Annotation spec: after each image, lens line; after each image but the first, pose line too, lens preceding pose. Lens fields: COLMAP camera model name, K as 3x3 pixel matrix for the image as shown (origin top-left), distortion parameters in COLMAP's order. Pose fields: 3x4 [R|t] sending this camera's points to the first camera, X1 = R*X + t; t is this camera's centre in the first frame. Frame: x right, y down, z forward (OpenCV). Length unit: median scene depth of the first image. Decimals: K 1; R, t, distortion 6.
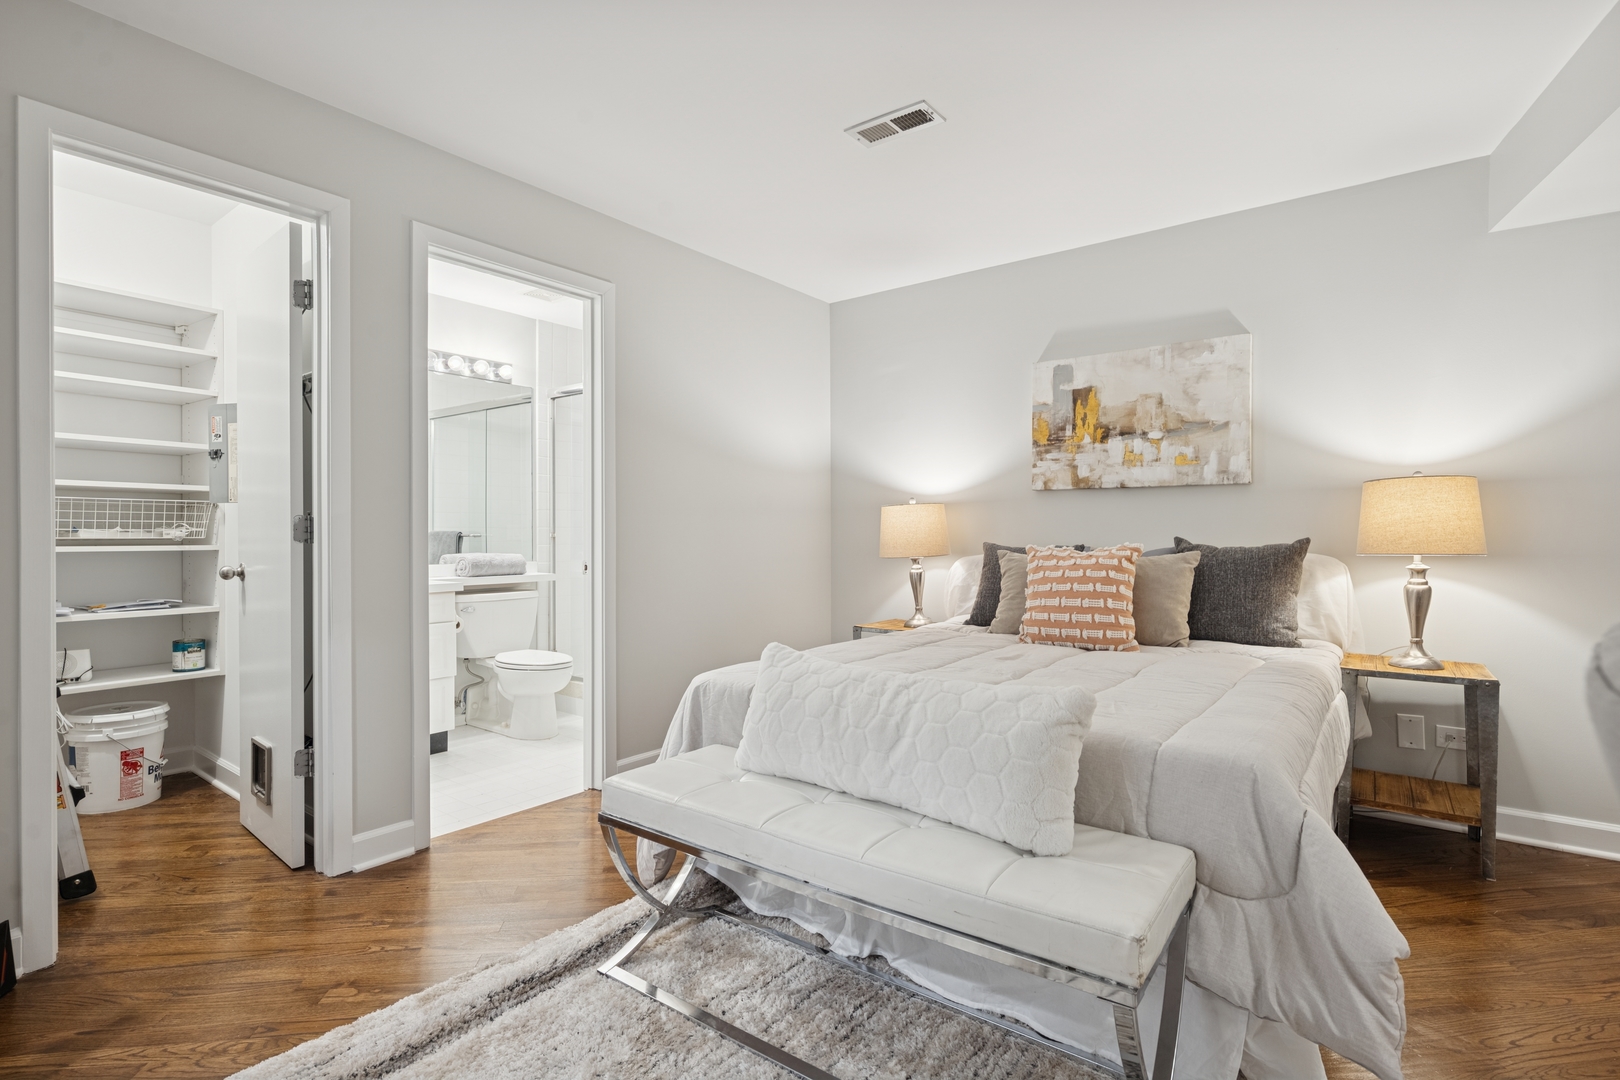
lens RADIAL K [[792.1, 0, 815.1], [0, 792.1, 540.1], [0, 0, 1]] dist [0.018555, 0.000437]
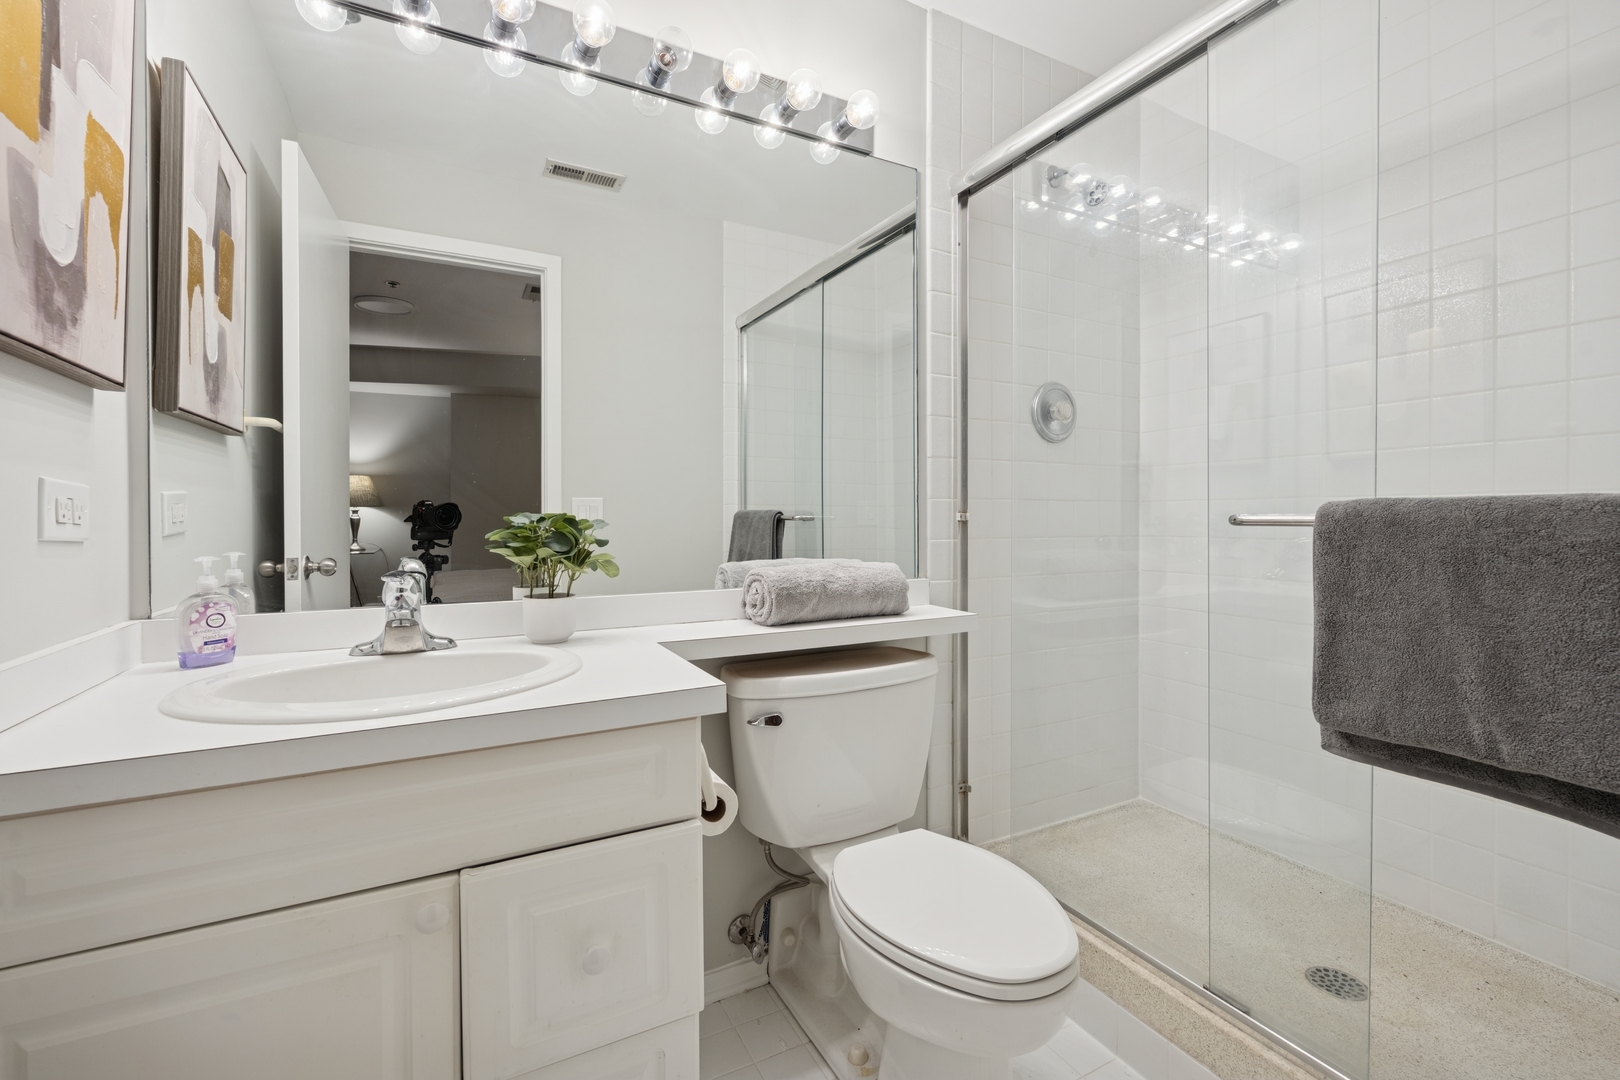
lens RADIAL K [[686.1, 0, 799.7], [0, 686.1, 545.3], [0, 0, 1]] dist [-0.006345, 0.001686]
pose [[0.903997, -0.002178, -0.427534, -0.263004], [-0.003253, 0.999923, -0.011972, 0.011863], [0.427527, 0.012213, 0.903920, 0.657134]]
